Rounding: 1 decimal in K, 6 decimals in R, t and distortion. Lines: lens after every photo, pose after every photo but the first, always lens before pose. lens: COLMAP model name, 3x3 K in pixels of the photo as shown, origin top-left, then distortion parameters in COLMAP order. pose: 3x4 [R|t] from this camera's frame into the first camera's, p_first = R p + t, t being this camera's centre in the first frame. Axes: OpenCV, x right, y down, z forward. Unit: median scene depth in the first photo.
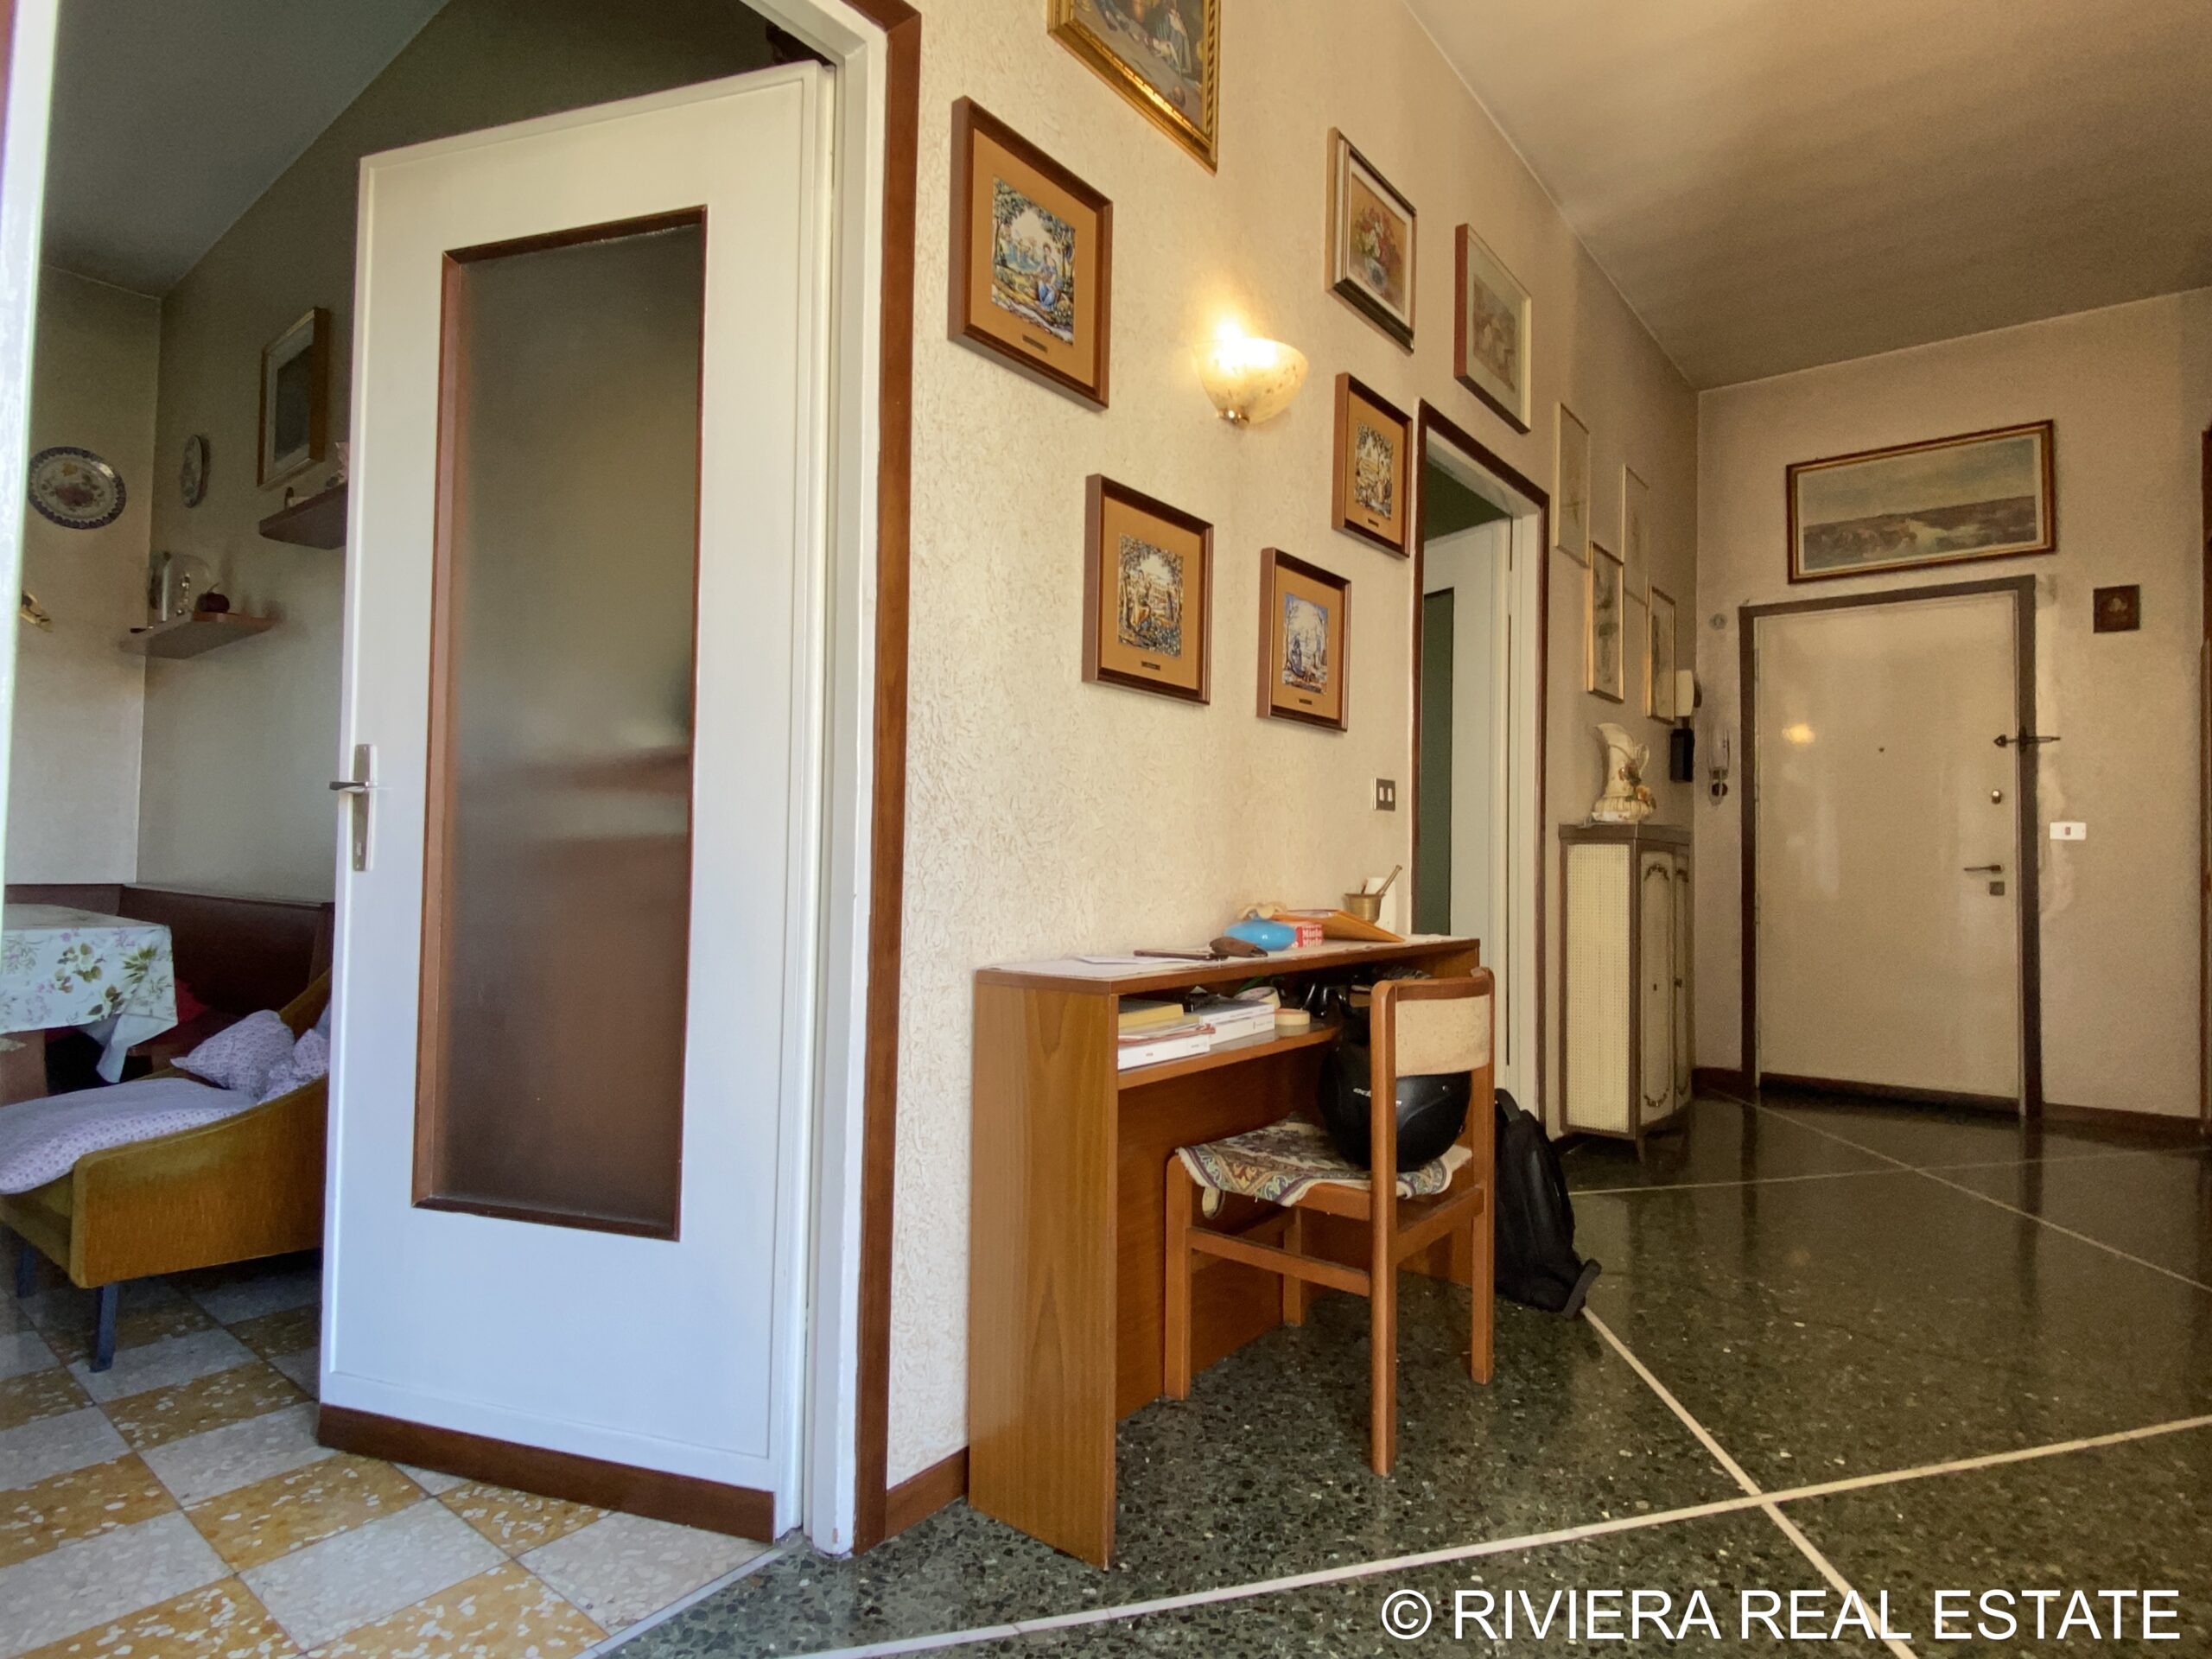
lens RADIAL K [[1189.5, 0, 1106.0], [0, 1189.5, 829.5], [0, 0, 1]] dist [0.016880, -0.017266]
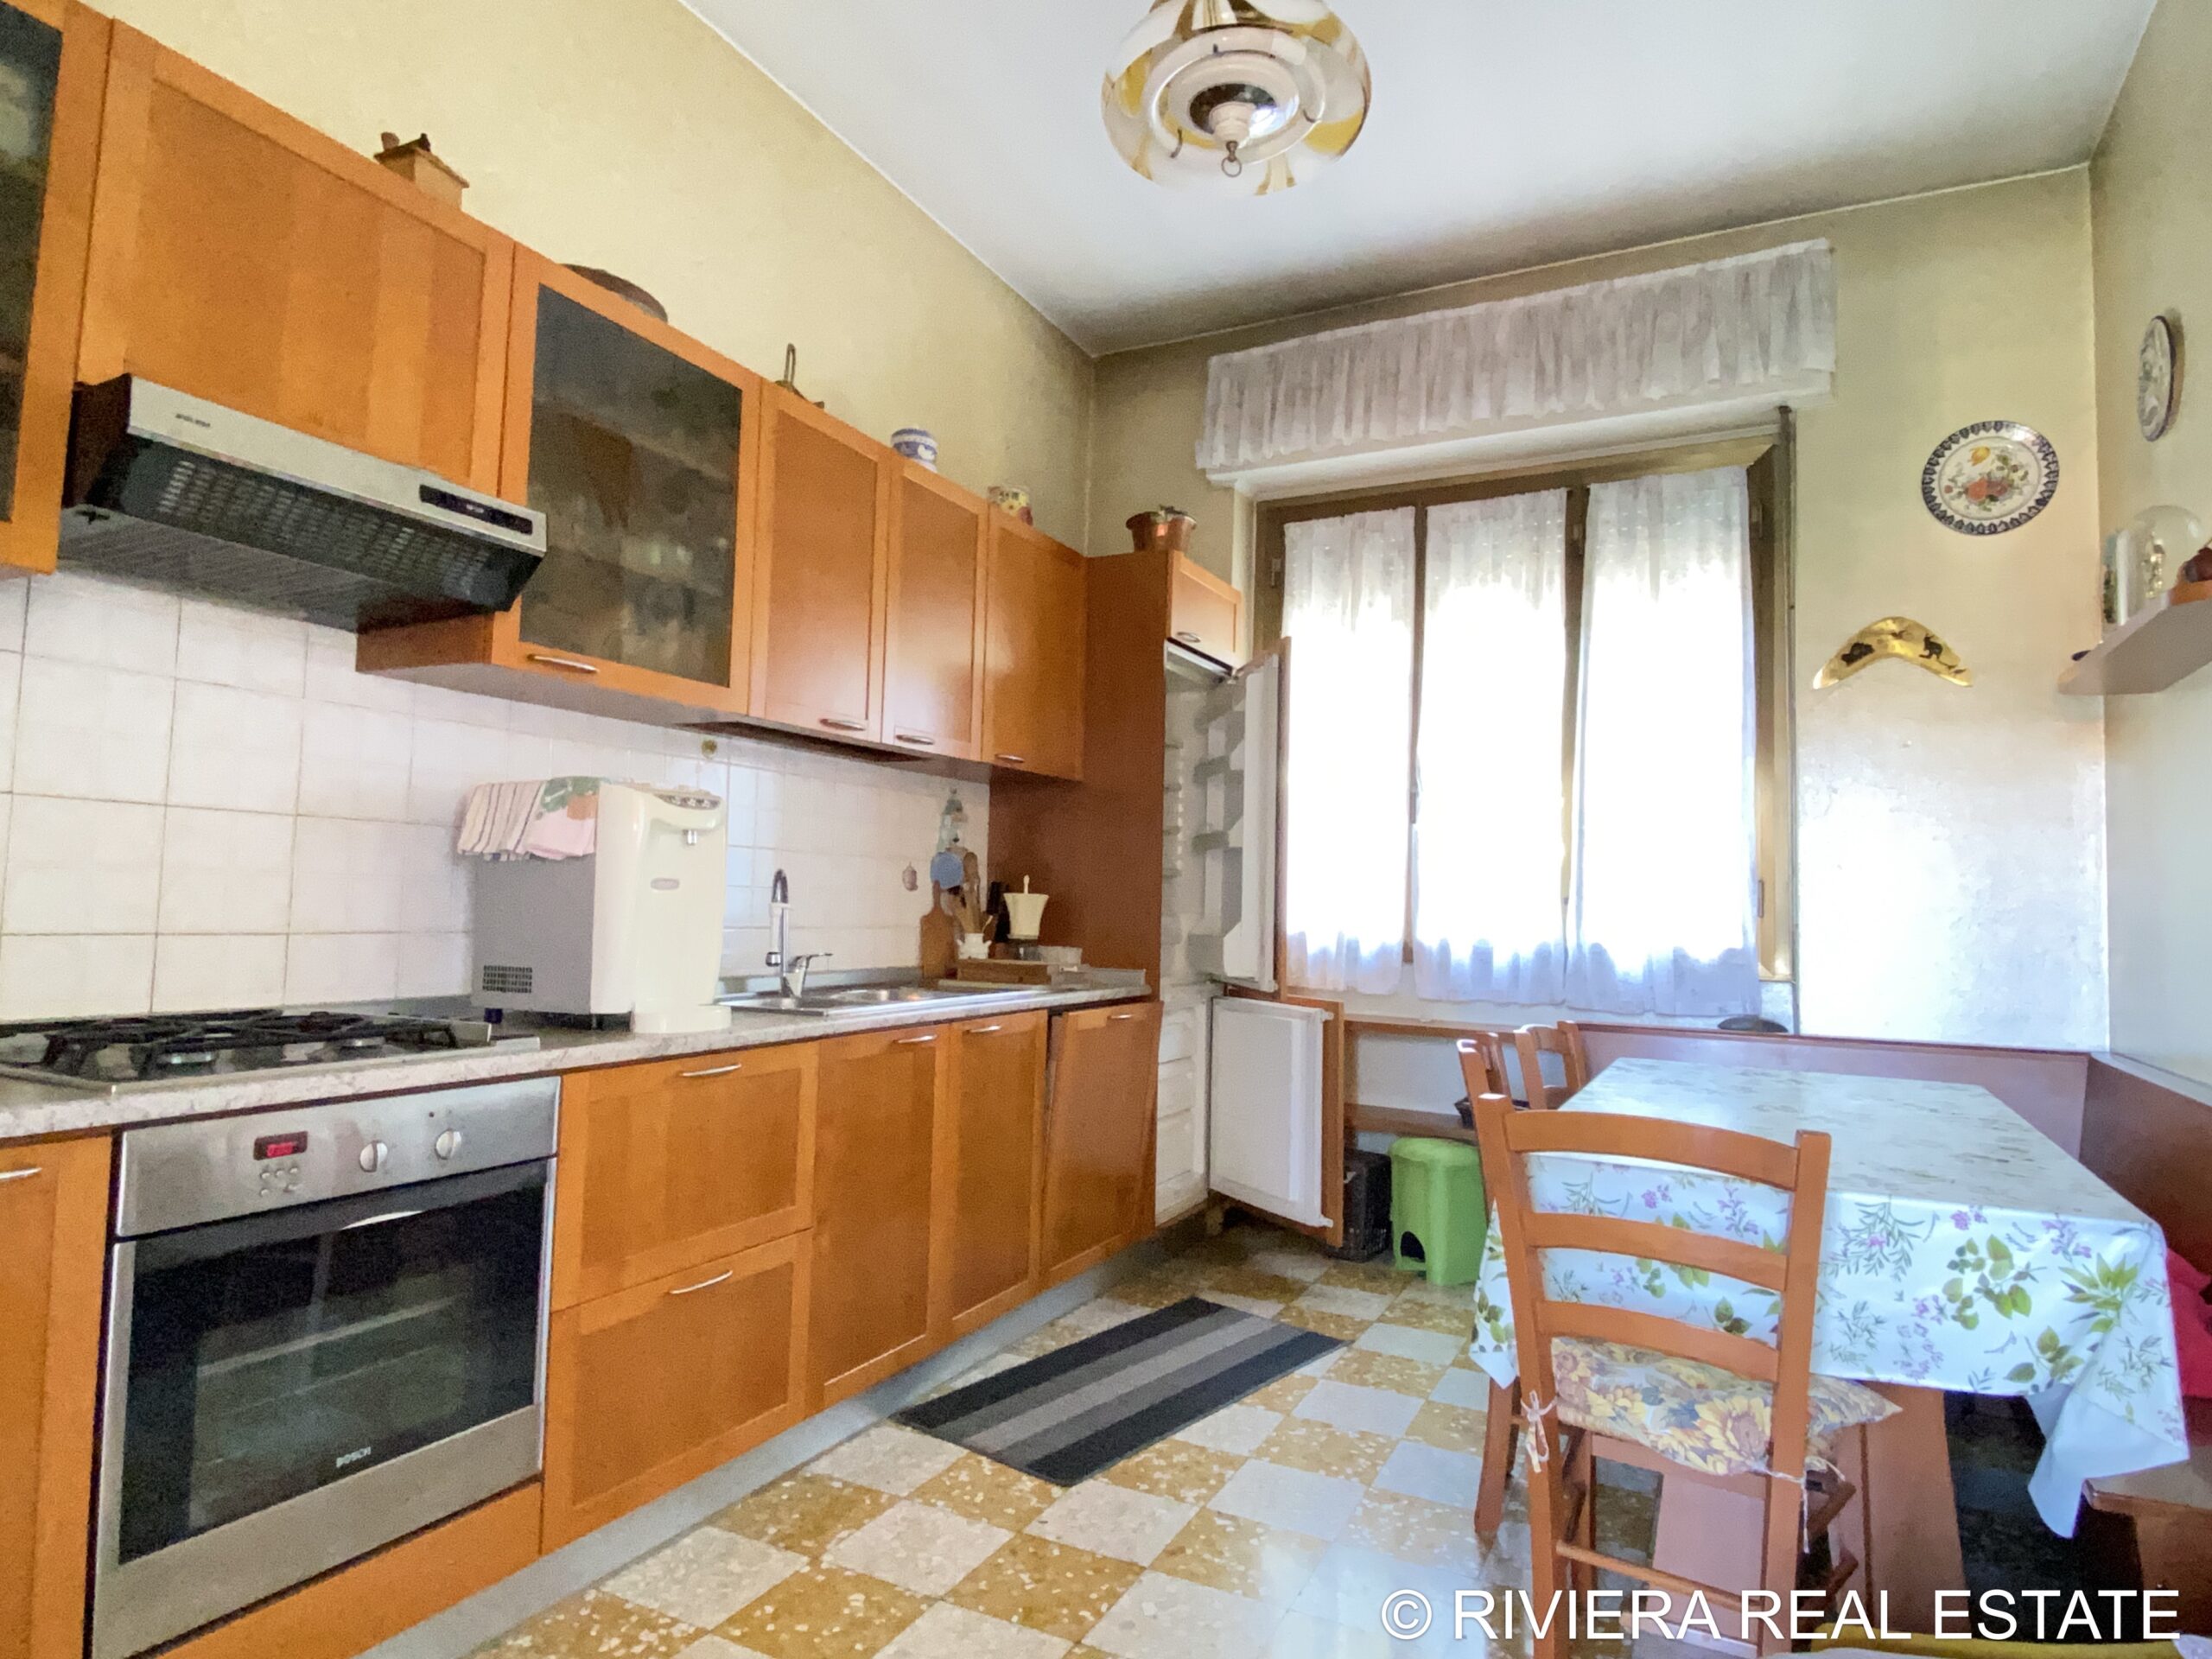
lens RADIAL K [[1260.1, 0, 1106.0], [0, 1260.1, 829.5], [0, 0, 1]] dist [-0.006601, -0.004109]
pose [[0.202767, -0.069542, -0.976755, -0.382812], [0.004099, 0.997527, -0.070170, -0.043641], [0.979218, 0.010224, 0.202550, 0.499945]]
